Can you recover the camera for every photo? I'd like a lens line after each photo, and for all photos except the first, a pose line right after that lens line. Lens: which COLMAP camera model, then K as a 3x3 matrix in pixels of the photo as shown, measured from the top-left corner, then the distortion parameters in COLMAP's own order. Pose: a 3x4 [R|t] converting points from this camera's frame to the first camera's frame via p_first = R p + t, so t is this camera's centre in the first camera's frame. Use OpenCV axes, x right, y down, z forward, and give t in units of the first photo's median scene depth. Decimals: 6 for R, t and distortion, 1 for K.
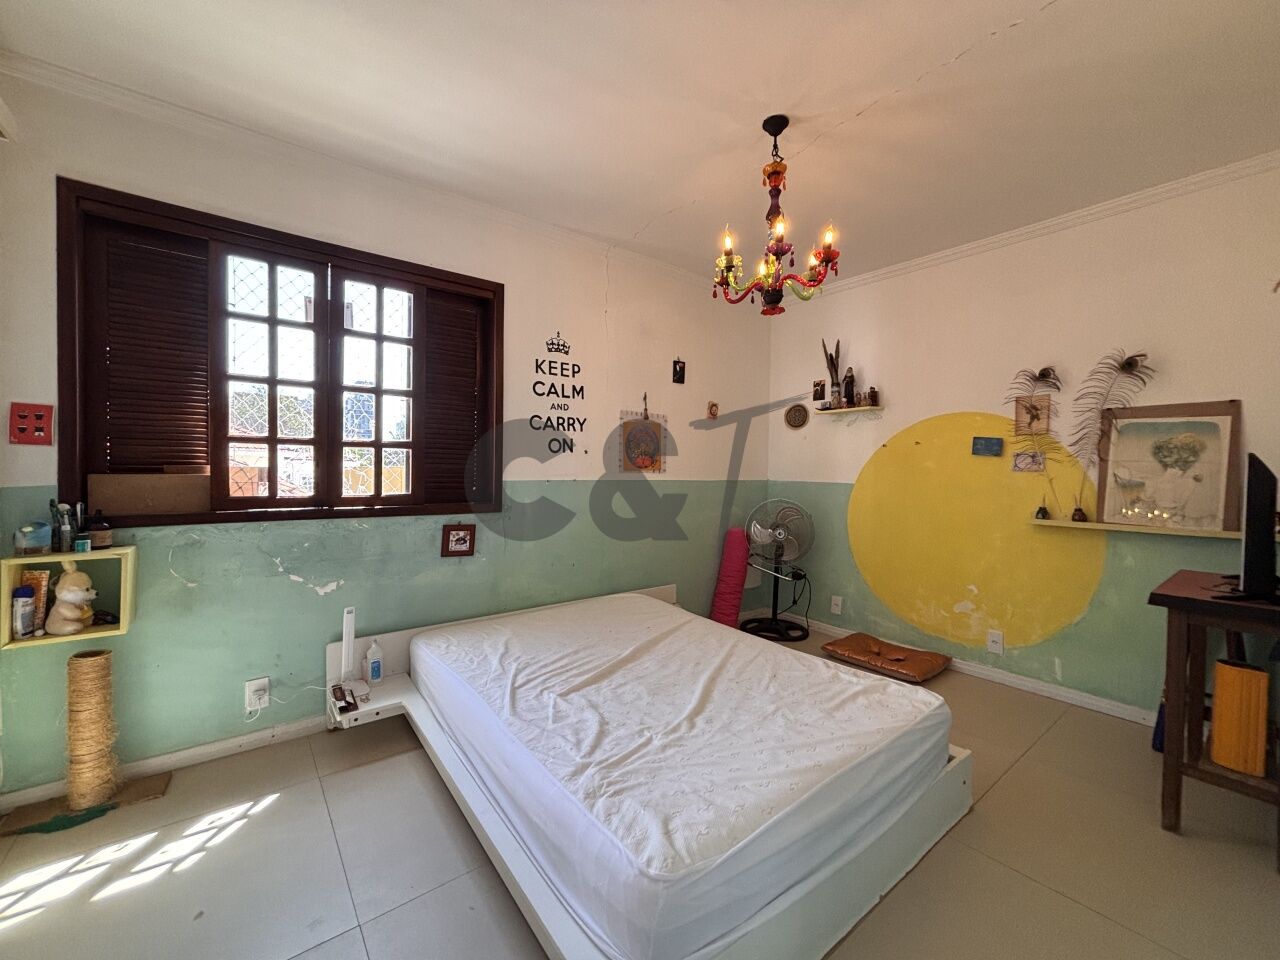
lens RADIAL K [[516.5, 0, 639.8], [0, 516.5, 476.7], [0, 0, 1]] dist [0.002519, -0.001089]
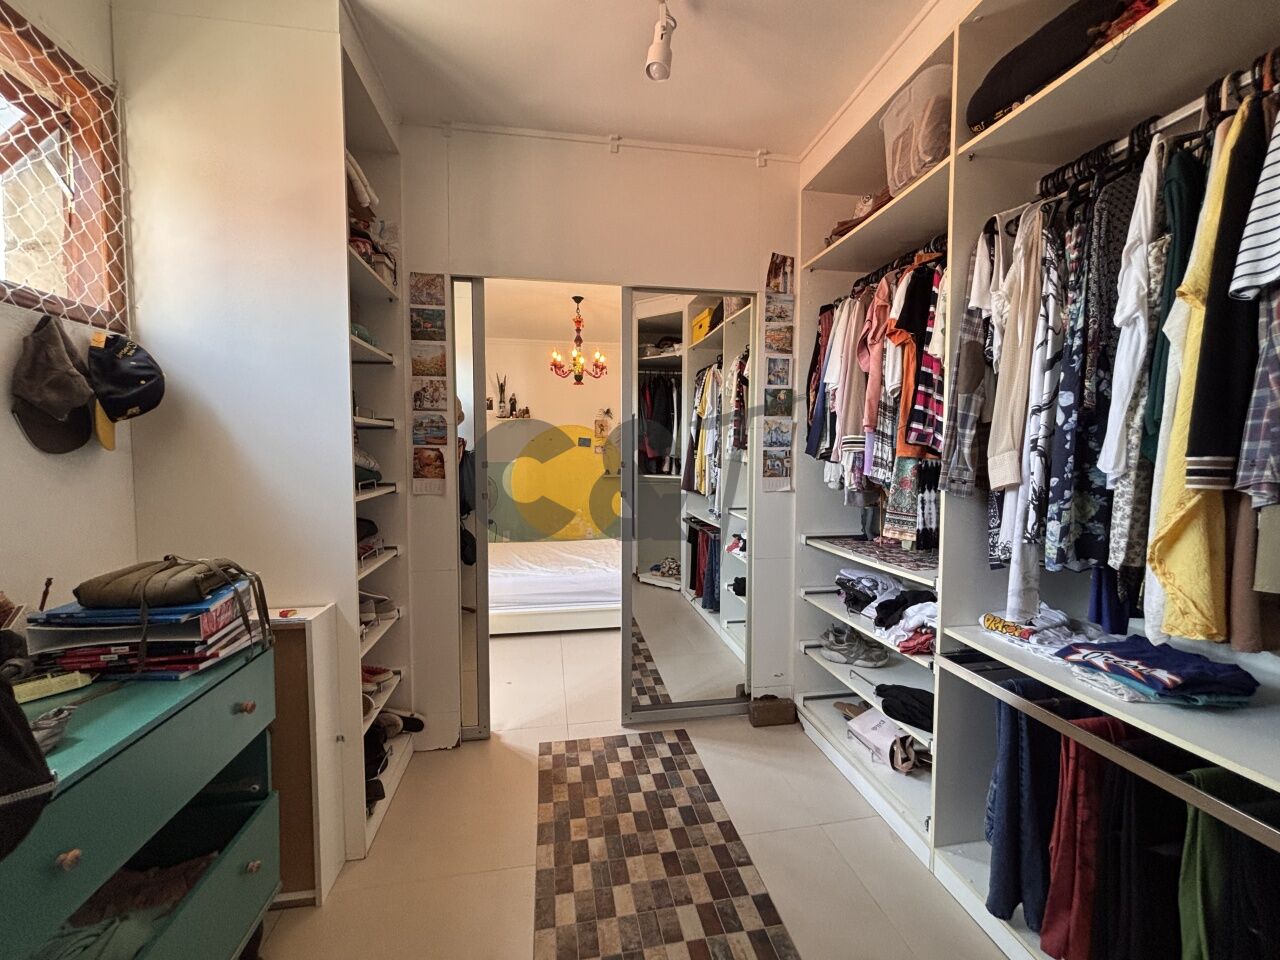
lens RADIAL K [[516.5, 0, 637.3], [0, 516.5, 484.2], [0, 0, 1]] dist [0.002519, -0.001089]
pose [[0.471989, -0.070319, 0.878796, -1.146950], [0.021336, 0.997433, 0.068352, -0.029546], [-0.881346, -0.013511, 0.472278, -0.191459]]
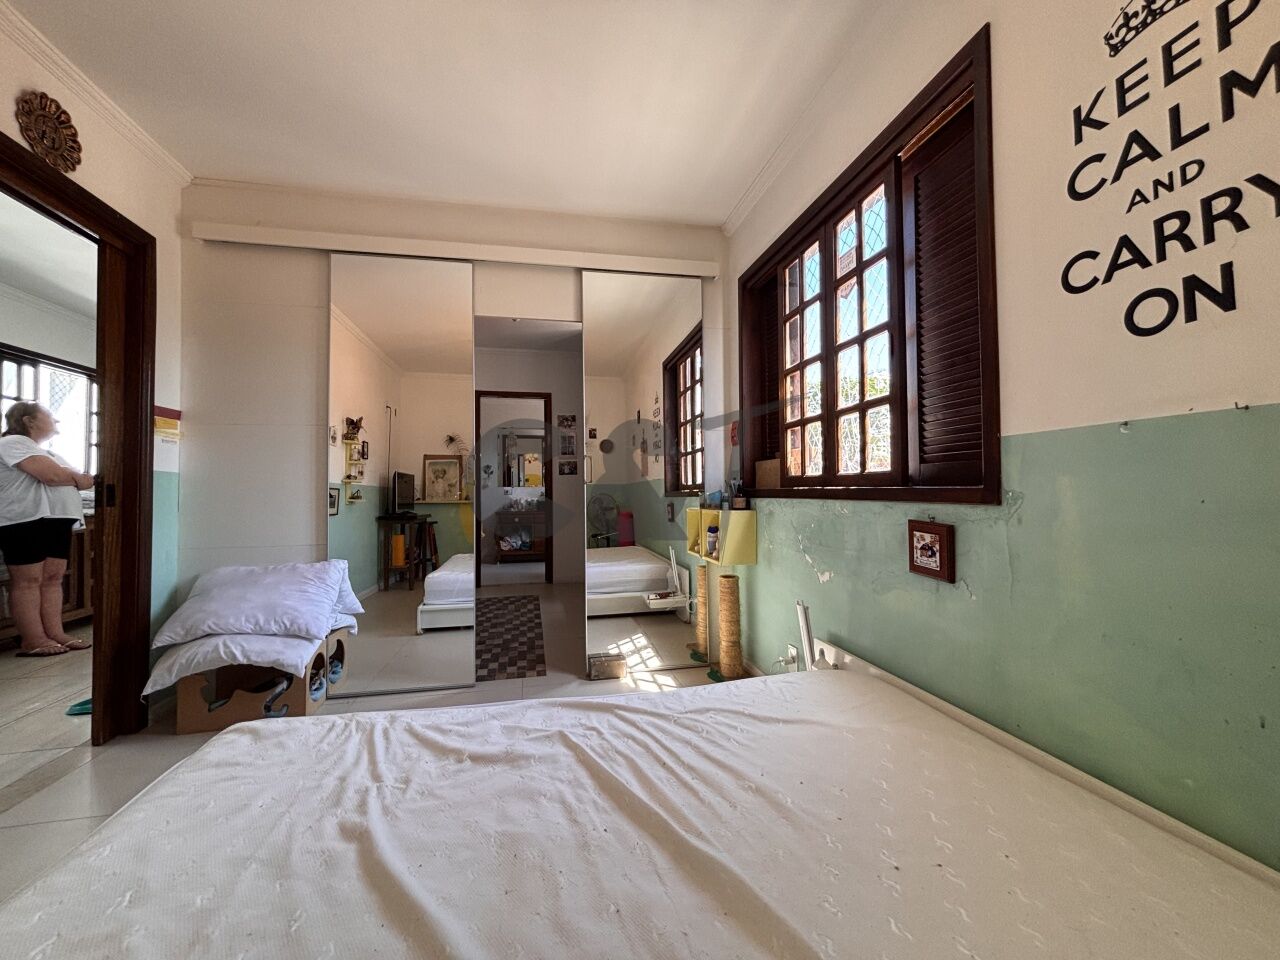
lens RADIAL K [[516.5, 0, 637.5], [0, 516.5, 475.2], [0, 0, 1]] dist [0.002519, -0.001089]
pose [[-0.444138, -0.035825, -0.895242, 0.288658], [-0.008250, 0.999321, -0.035897, 0.061634], [0.895921, -0.008557, -0.444132, 0.920071]]
